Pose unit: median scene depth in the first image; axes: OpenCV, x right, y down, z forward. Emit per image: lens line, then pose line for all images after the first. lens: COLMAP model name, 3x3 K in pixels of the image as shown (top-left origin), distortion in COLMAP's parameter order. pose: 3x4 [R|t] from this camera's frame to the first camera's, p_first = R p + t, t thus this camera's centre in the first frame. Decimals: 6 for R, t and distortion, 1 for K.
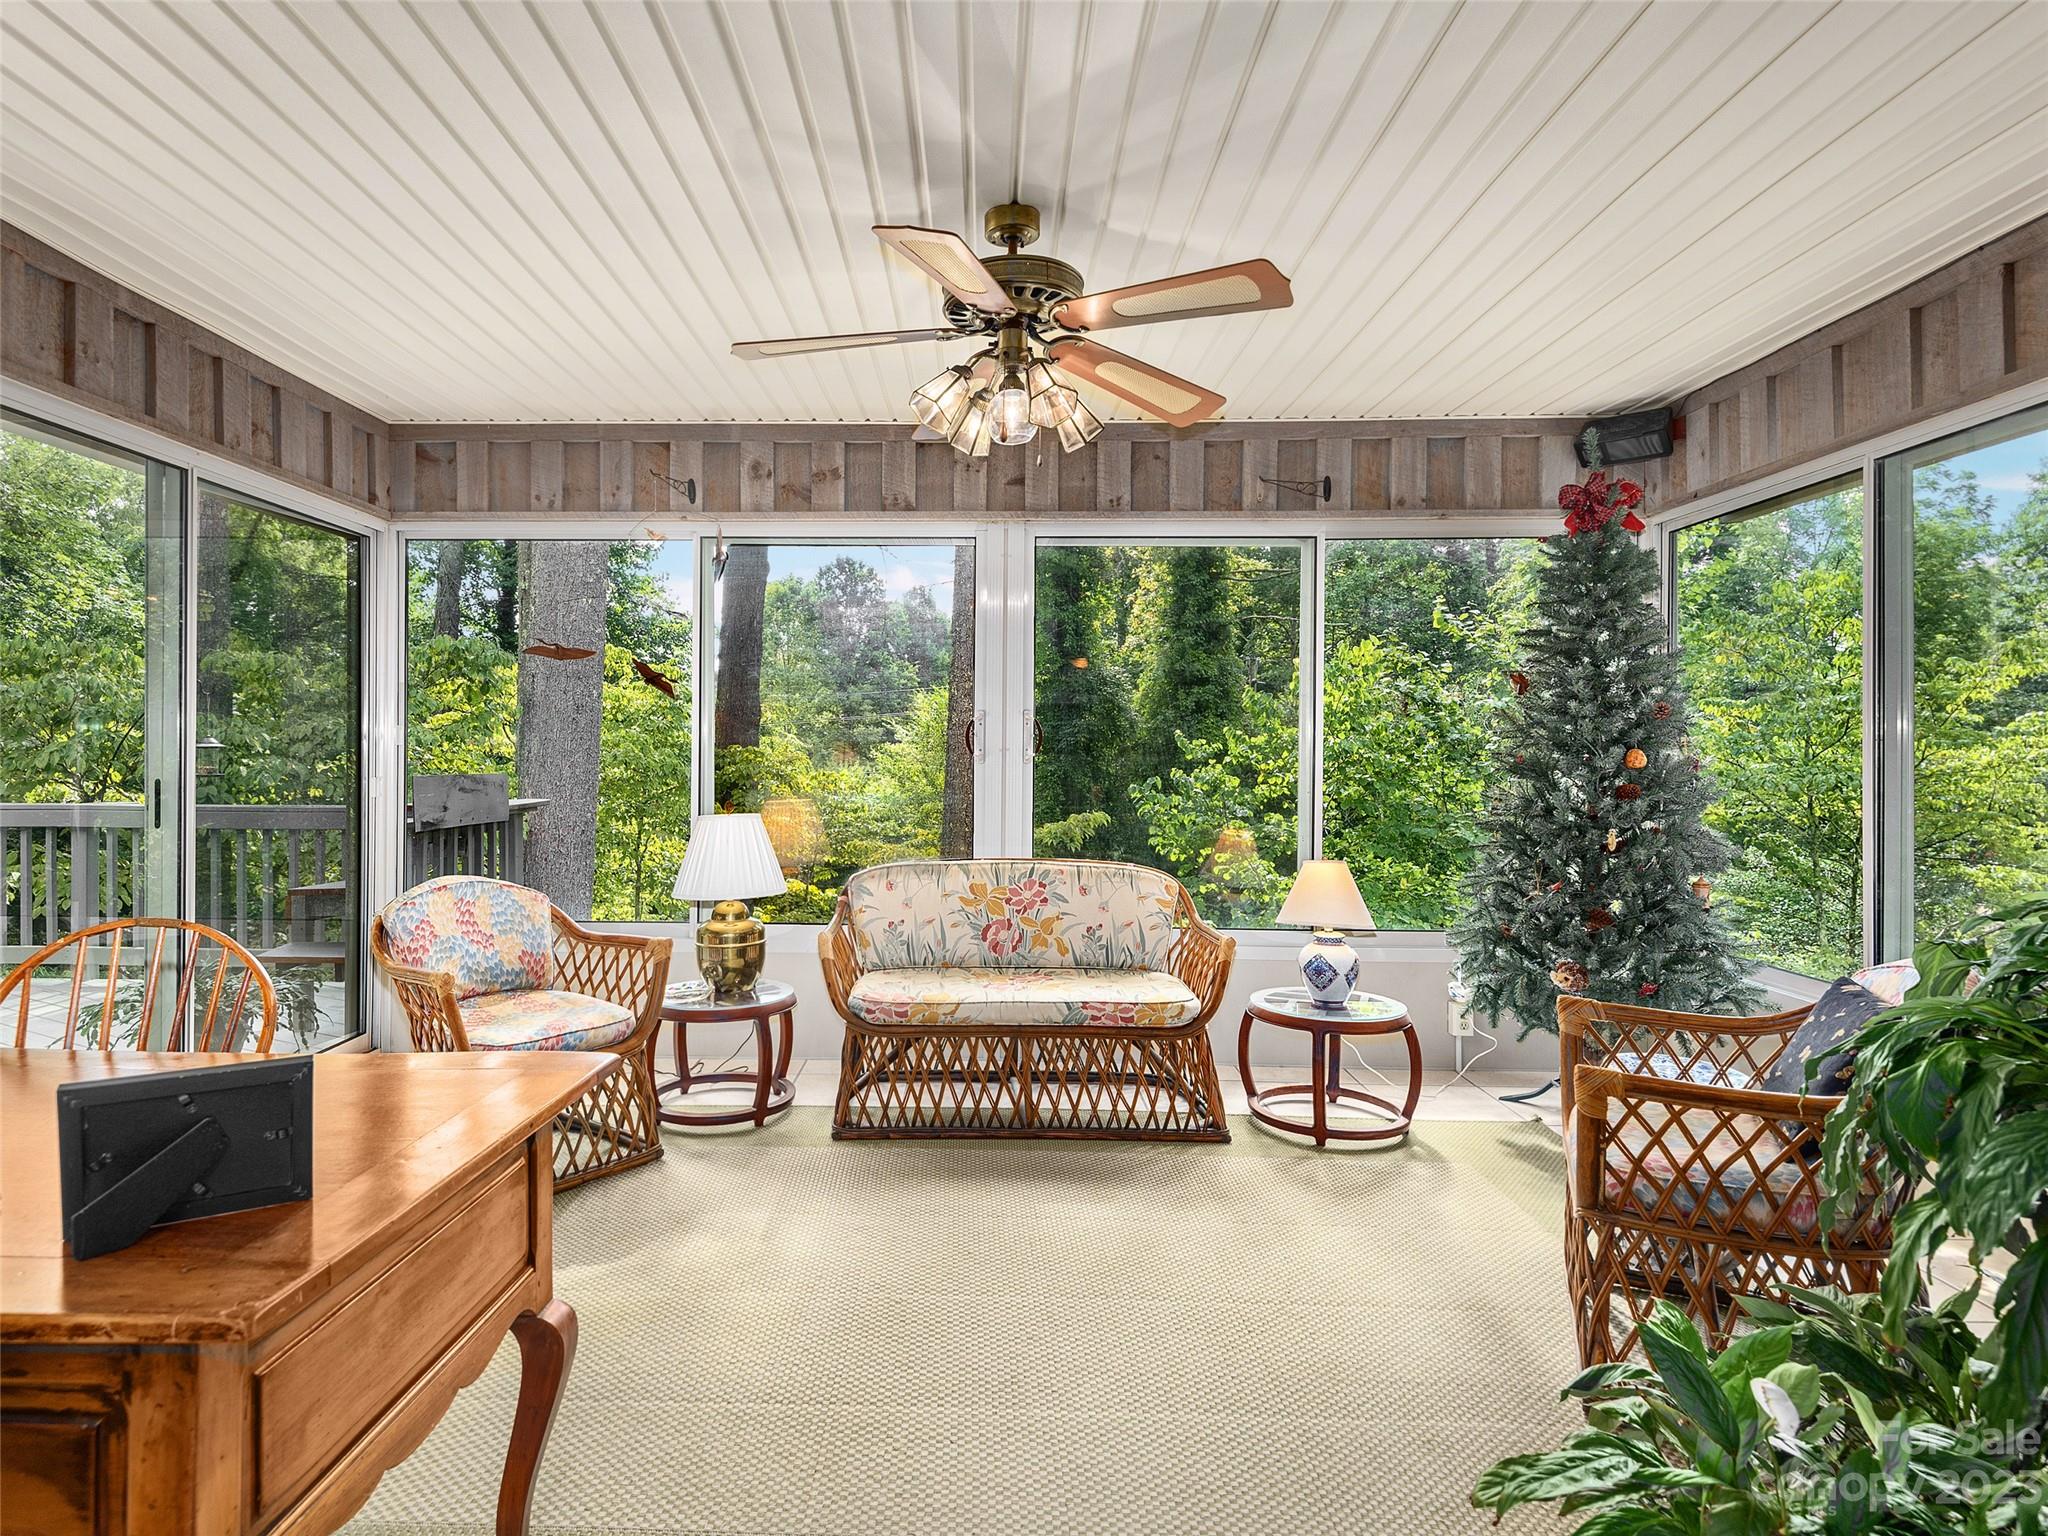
lens RADIAL K [[1069.4, 0, 1010.5], [0, 1069.4, 756.0], [0, 0, 1]] dist [0.040827, -0.027587]
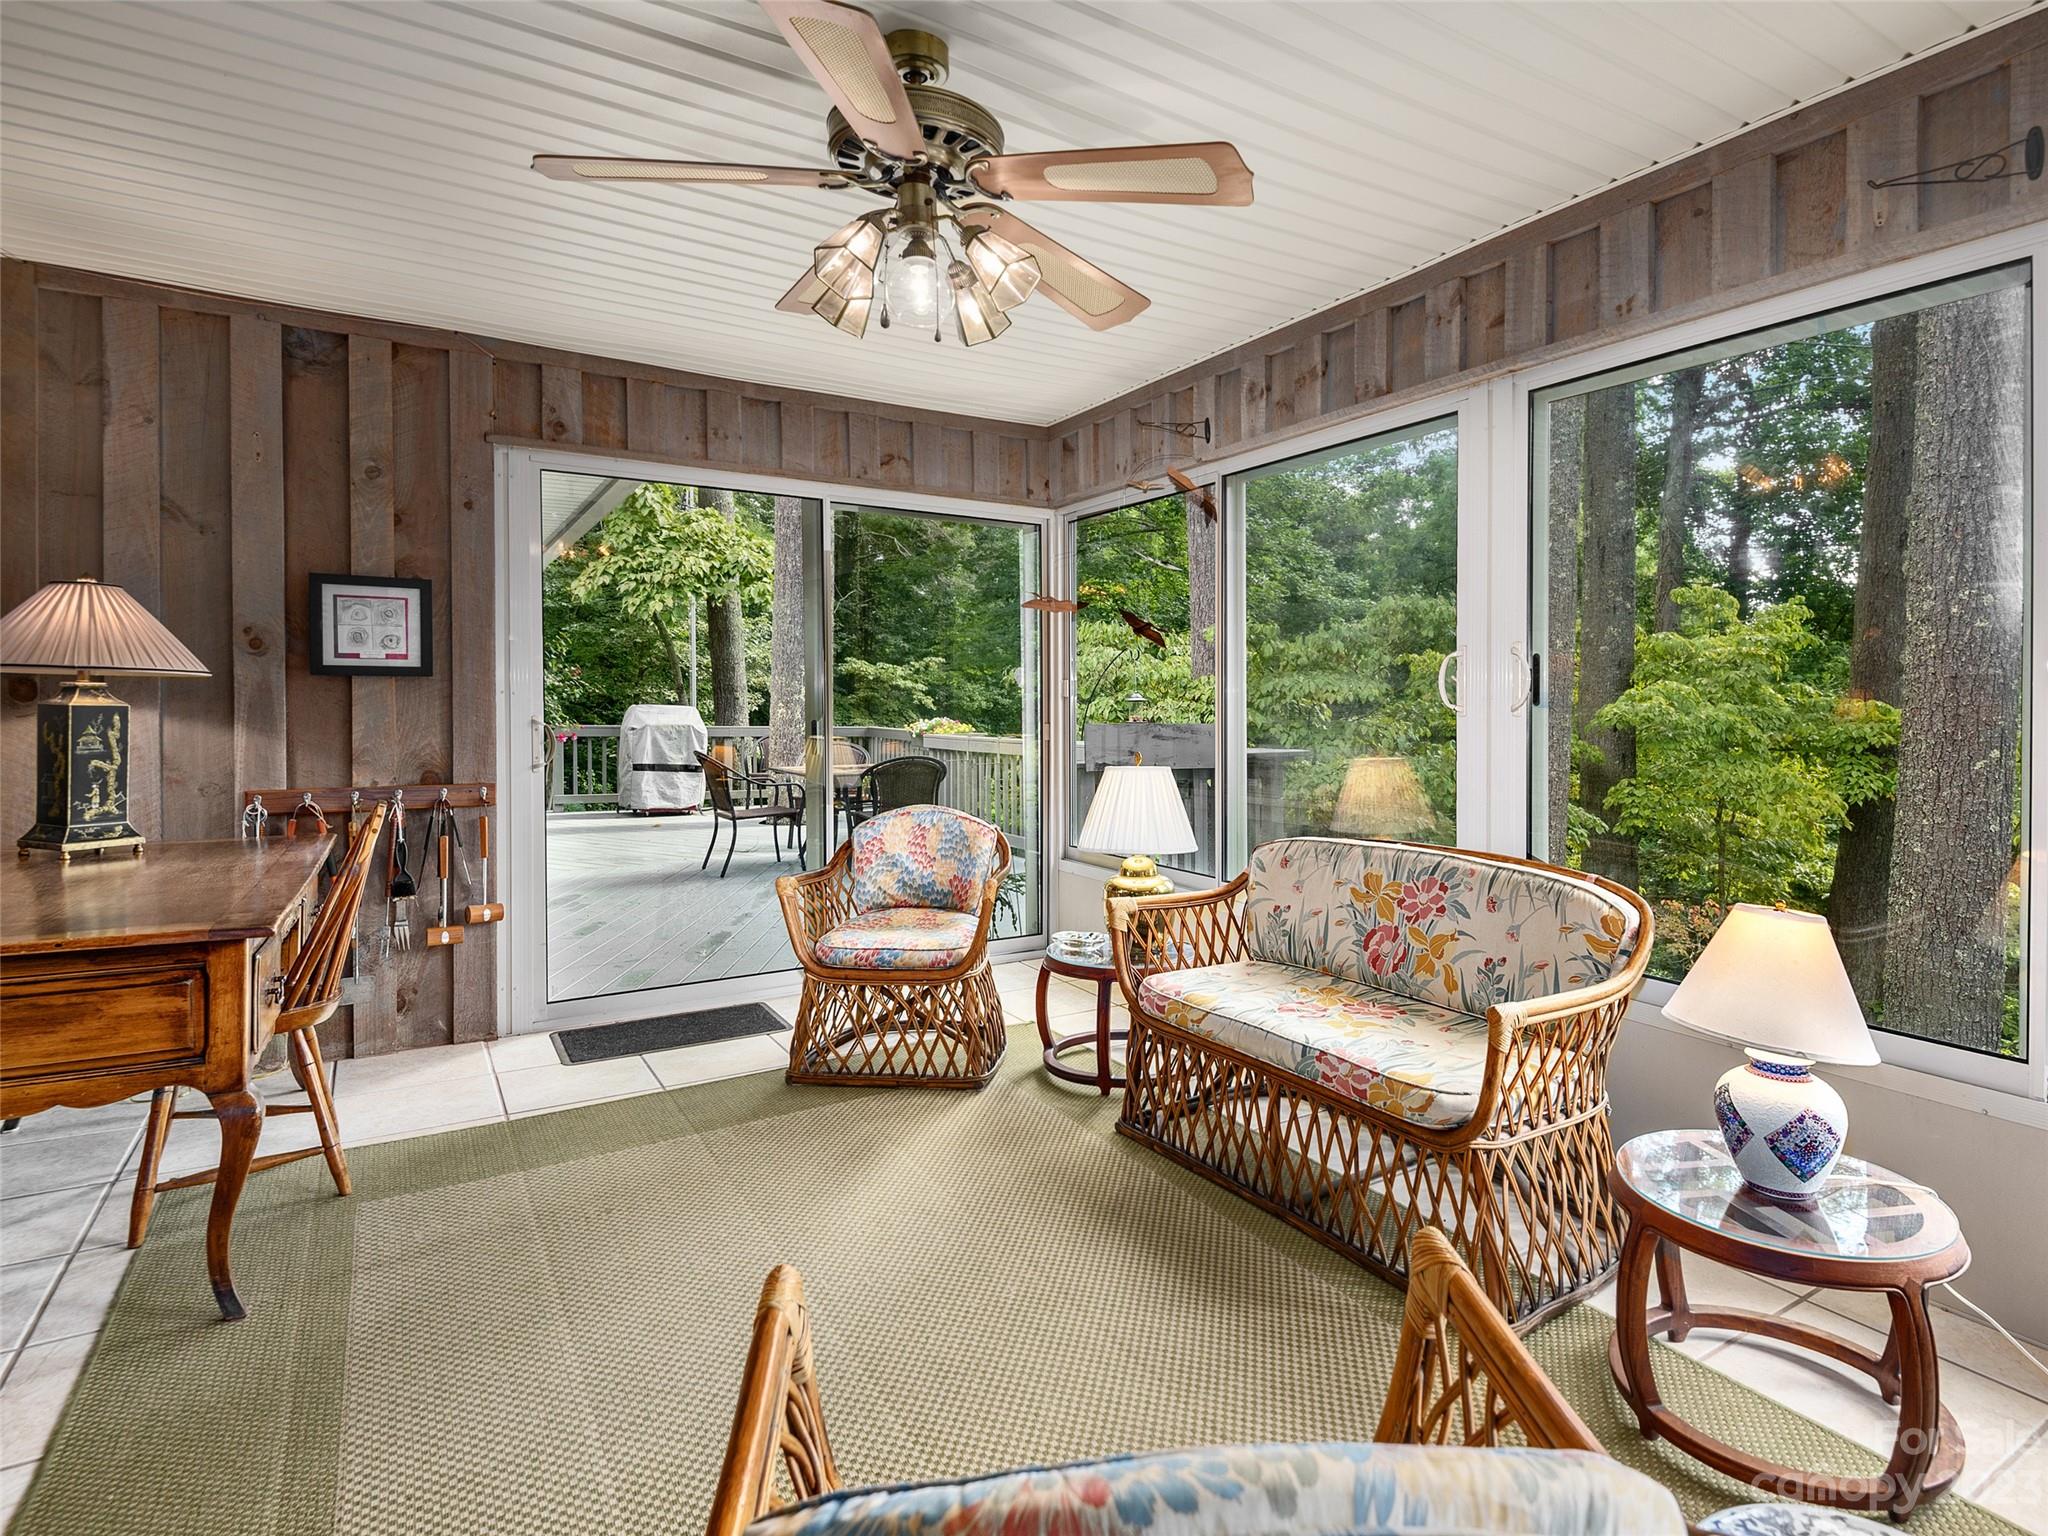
lens RADIAL K [[1065.3, 0, 1026.5], [0, 1065.3, 714.7], [0, 0, 1]] dist [0.042118, -0.025594]
pose [[0.576382, 0.008062, -0.817141, 0.452180], [-0.006239, 0.999966, 0.005464, 0.004008], [0.817157, 0.001949, 0.576412, 0.366671]]
